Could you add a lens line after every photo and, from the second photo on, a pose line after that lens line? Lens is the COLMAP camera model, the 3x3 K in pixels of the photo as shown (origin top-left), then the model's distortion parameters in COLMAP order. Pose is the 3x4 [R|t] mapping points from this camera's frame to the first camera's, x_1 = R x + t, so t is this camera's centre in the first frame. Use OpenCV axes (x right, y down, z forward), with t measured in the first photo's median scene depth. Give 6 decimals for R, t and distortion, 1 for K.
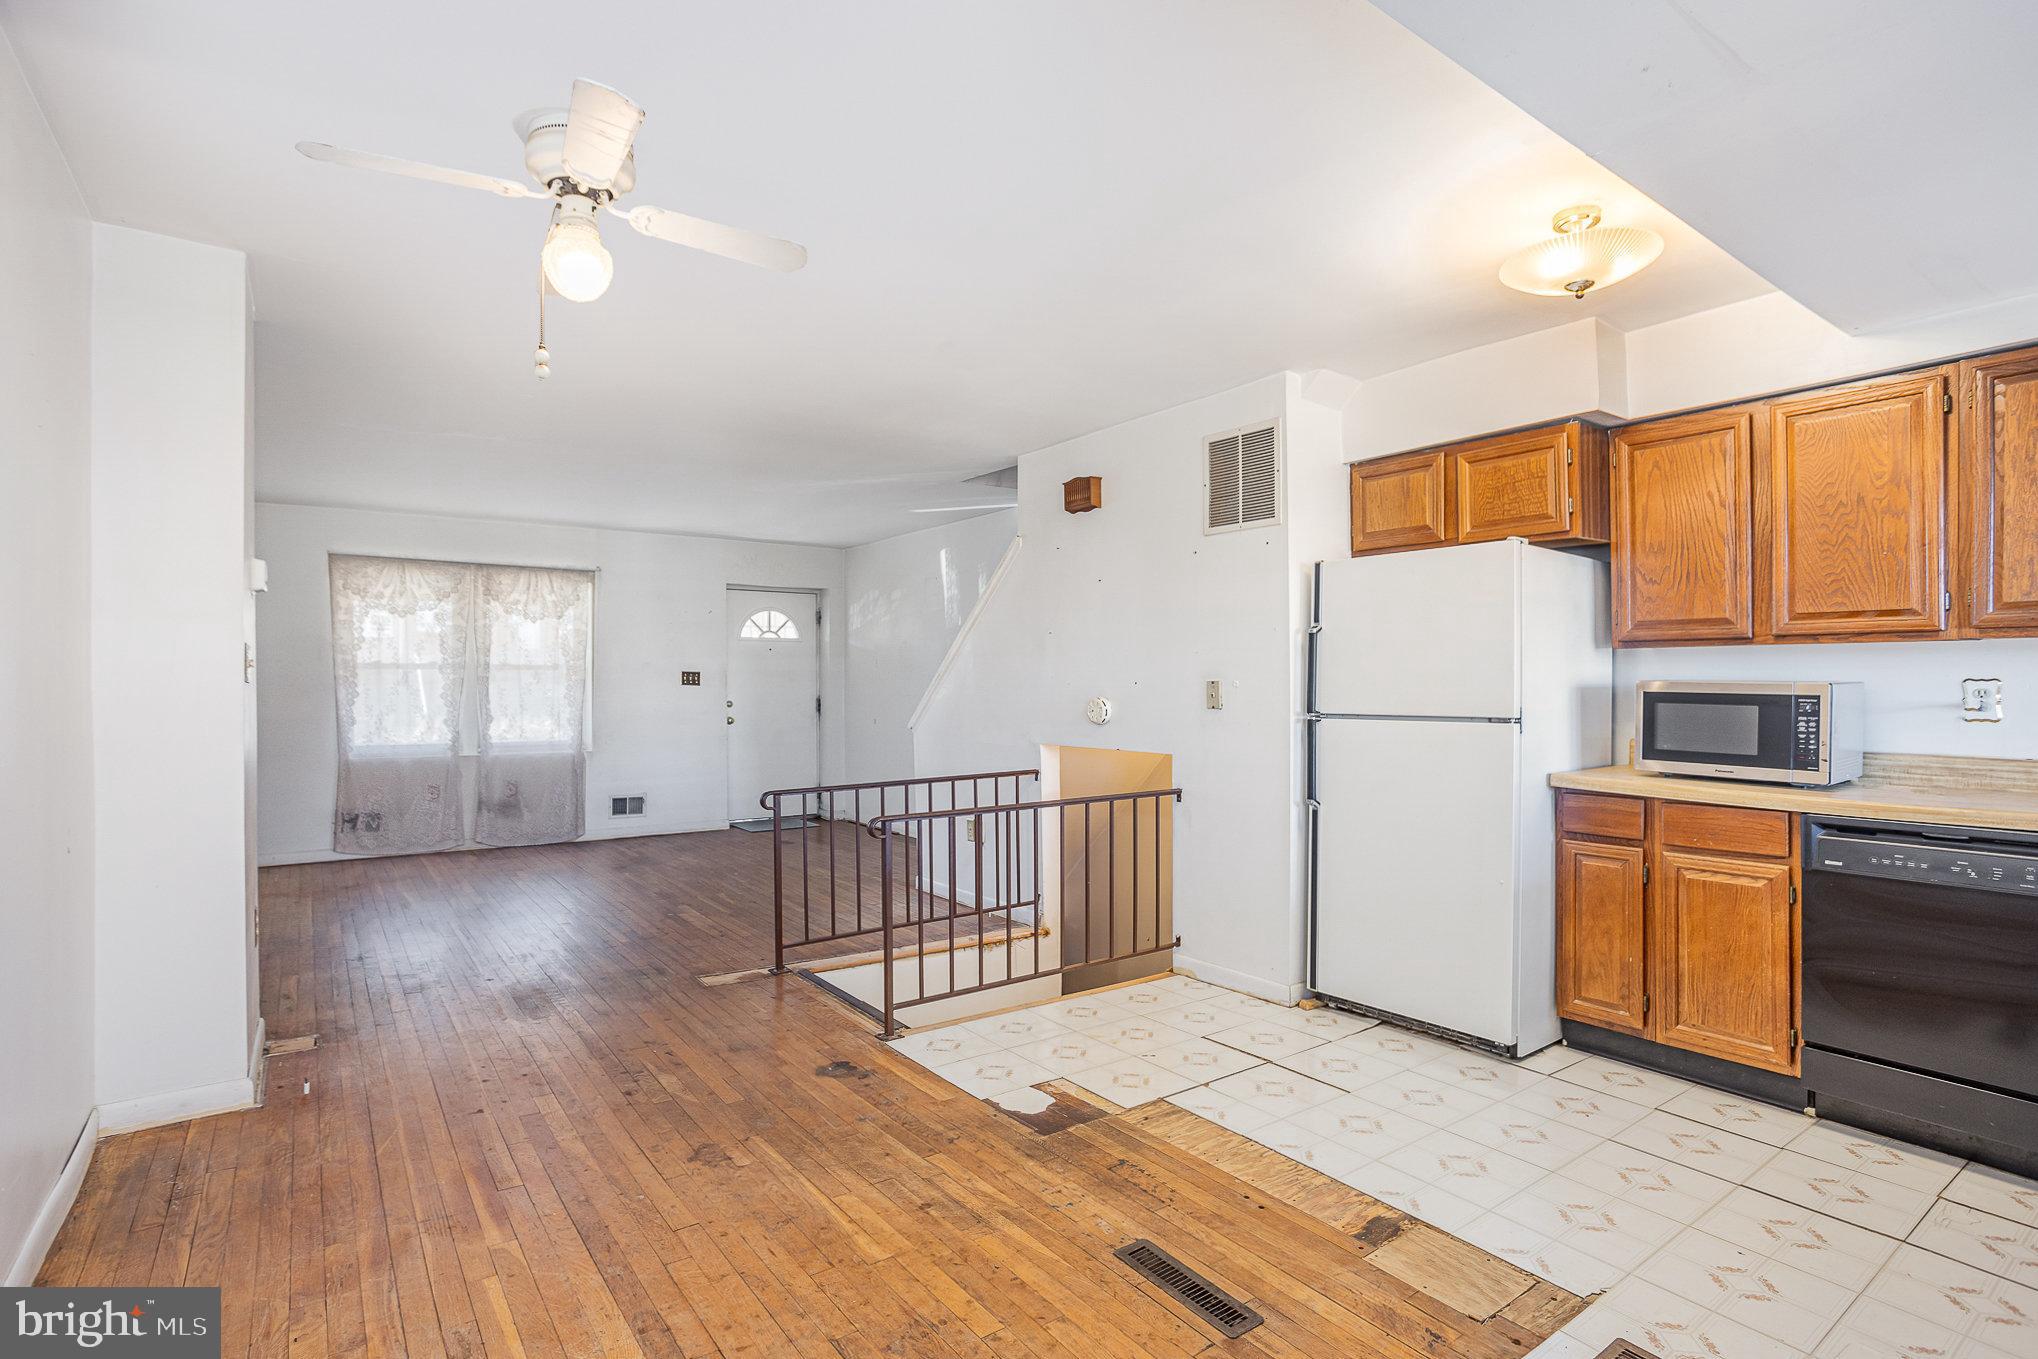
lens RADIAL K [[996.1, 0, 1014.6], [0, 996.1, 679.5], [0, 0, 1]] dist [-0.049499, 0.020931]
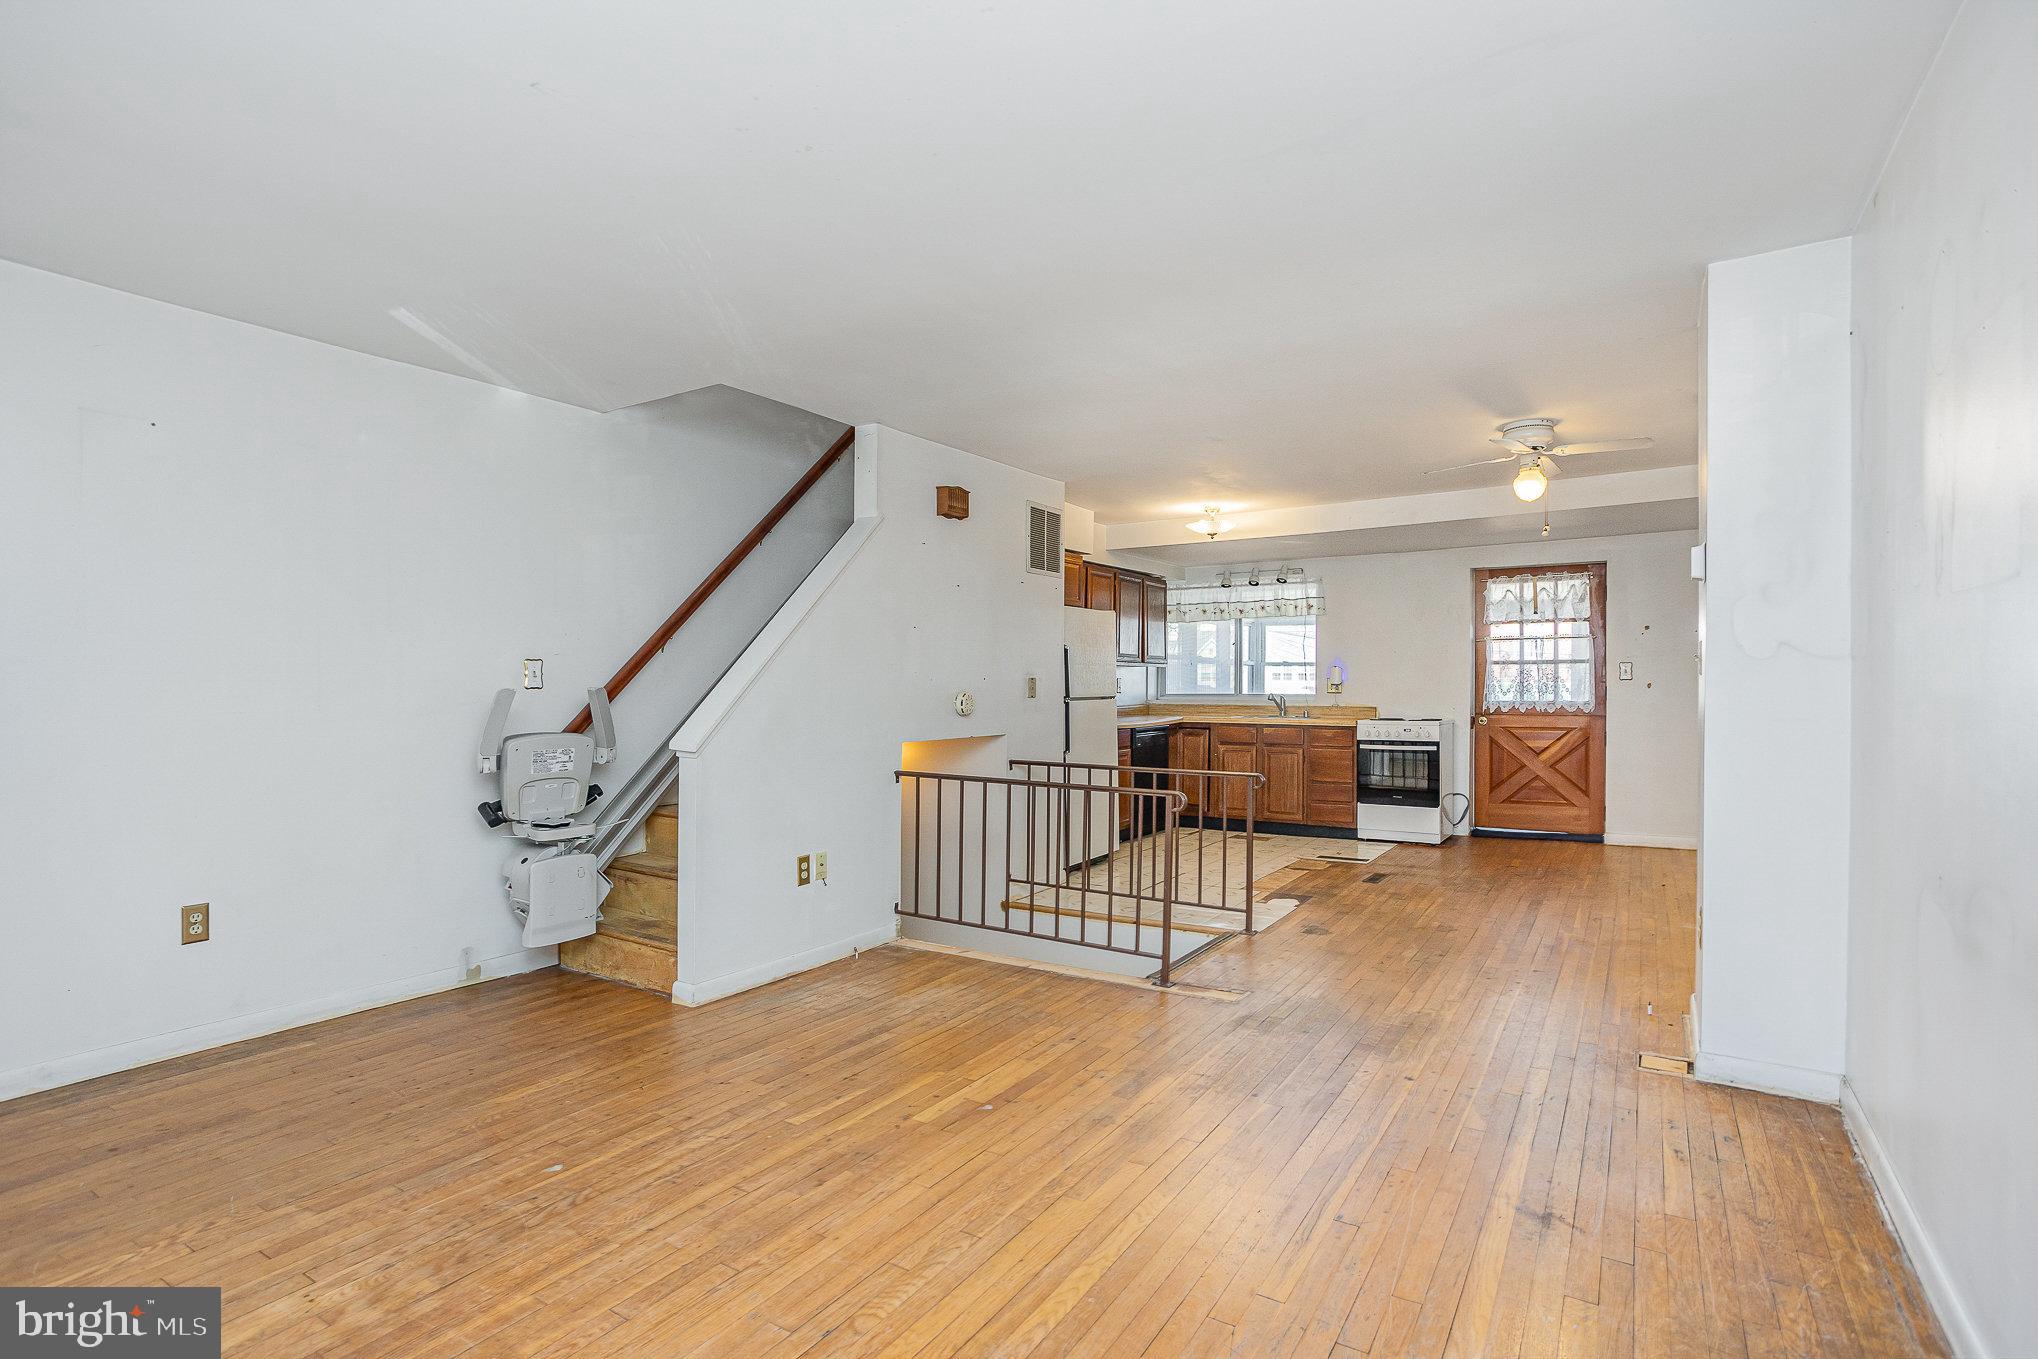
lens RADIAL K [[996.1, 0, 1028.5], [0, 996.1, 687.1], [0, 0, 1]] dist [-0.049499, 0.020931]
pose [[-0.371417, -0.003923, 0.928458, -1.594760], [-0.003083, 0.999991, 0.002992, 0.015287], [-0.928461, -0.001751, -0.371426, 2.206629]]
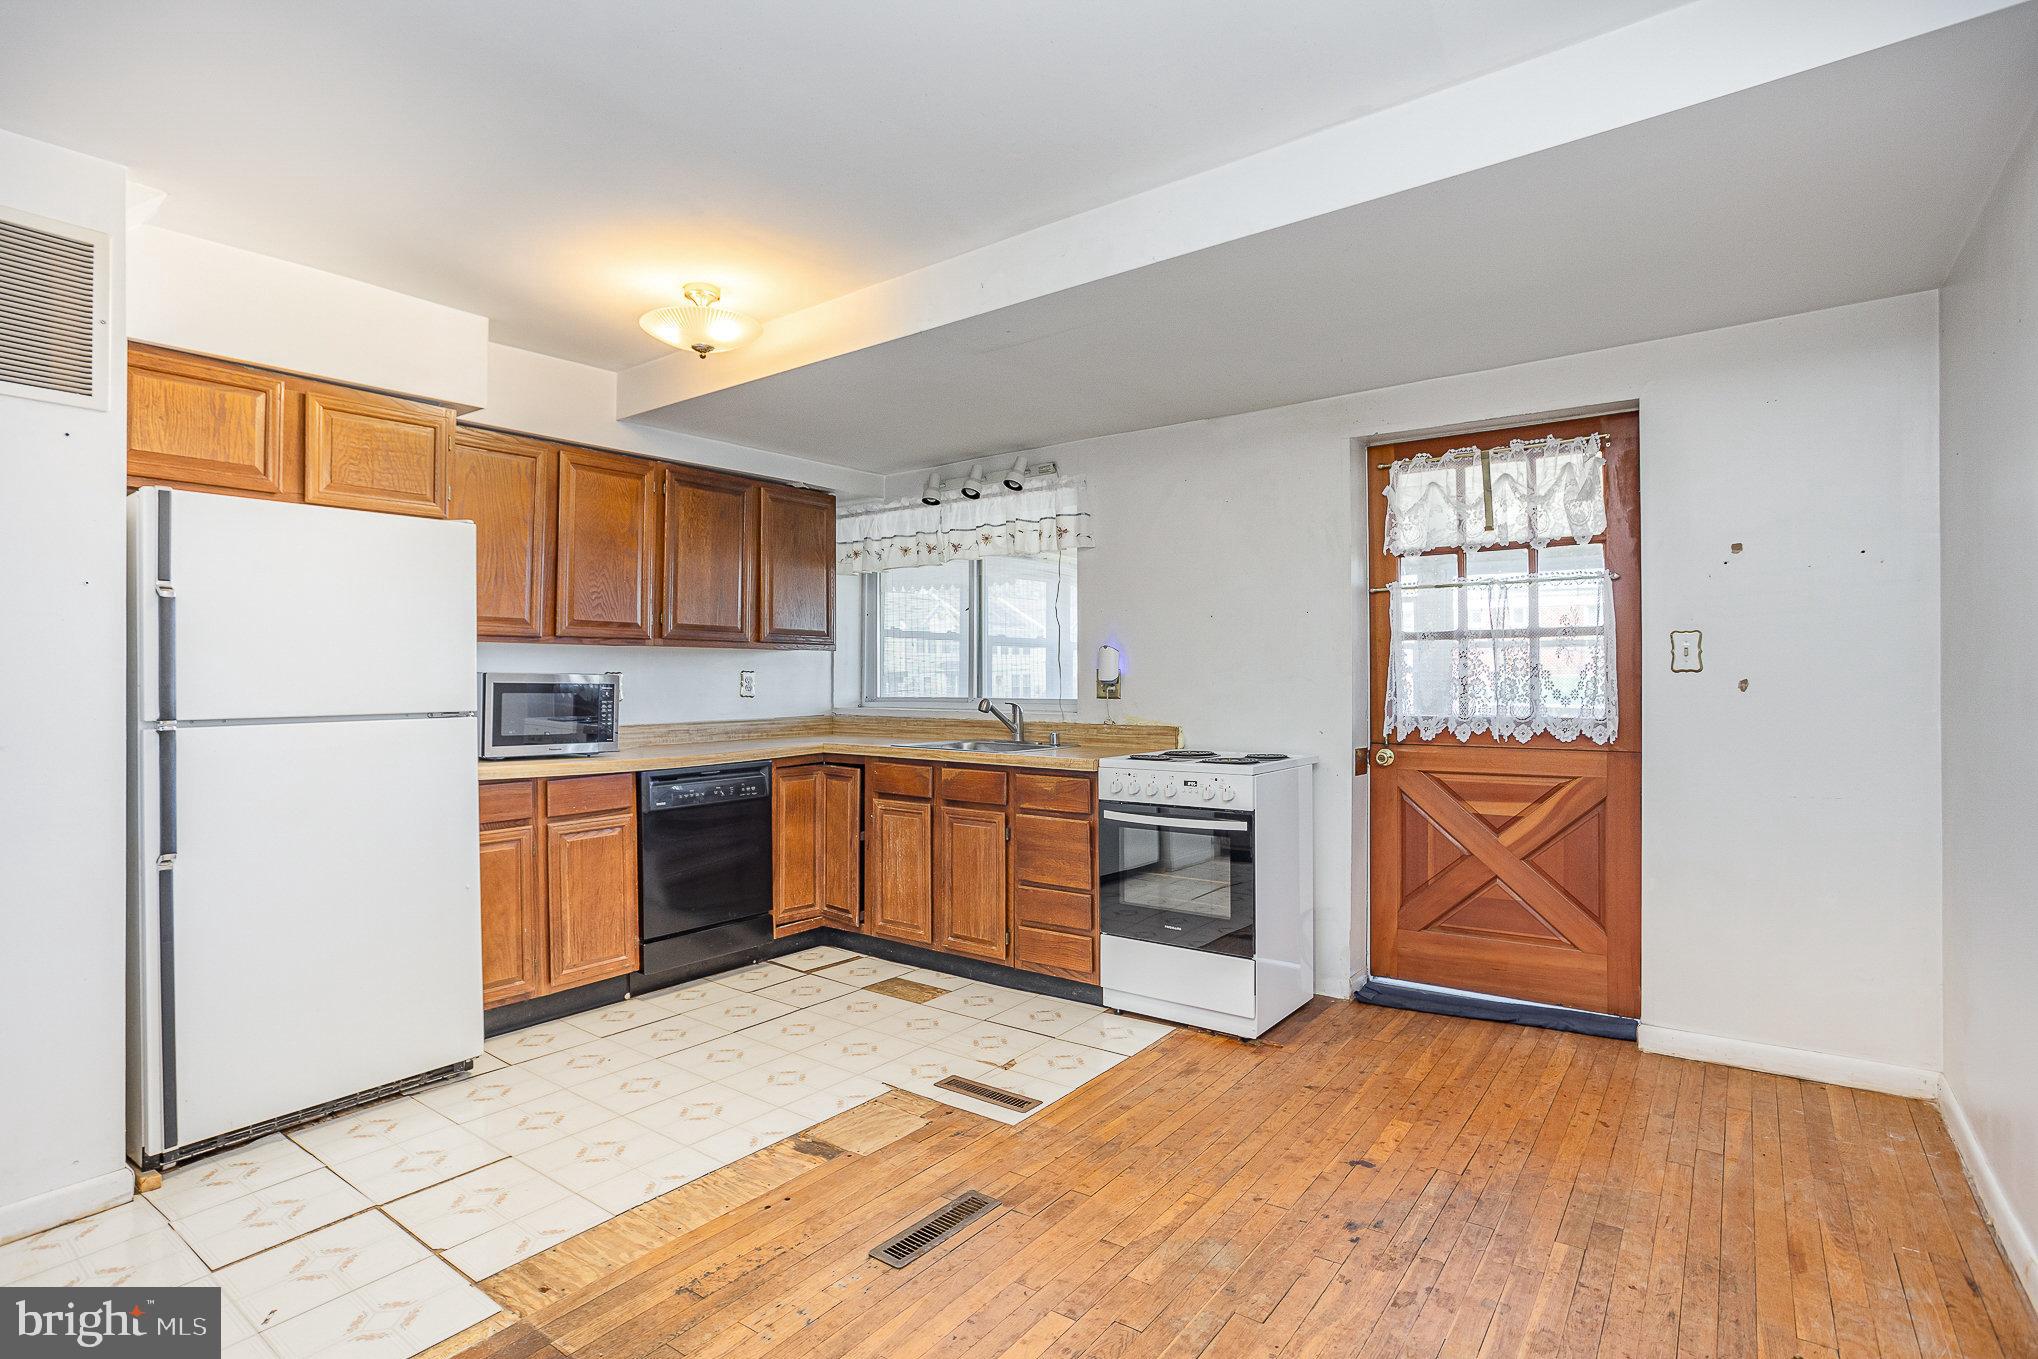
lens RADIAL K [[996.1, 0, 1038.7], [0, 996.1, 669.1], [0, 0, 1]] dist [-0.049499, 0.020931]
pose [[-0.313528, 0.008852, 0.949538, -0.625027], [-0.000732, 0.999954, -0.009564, 0.008133], [-0.949579, -0.003694, -0.313508, 0.861308]]
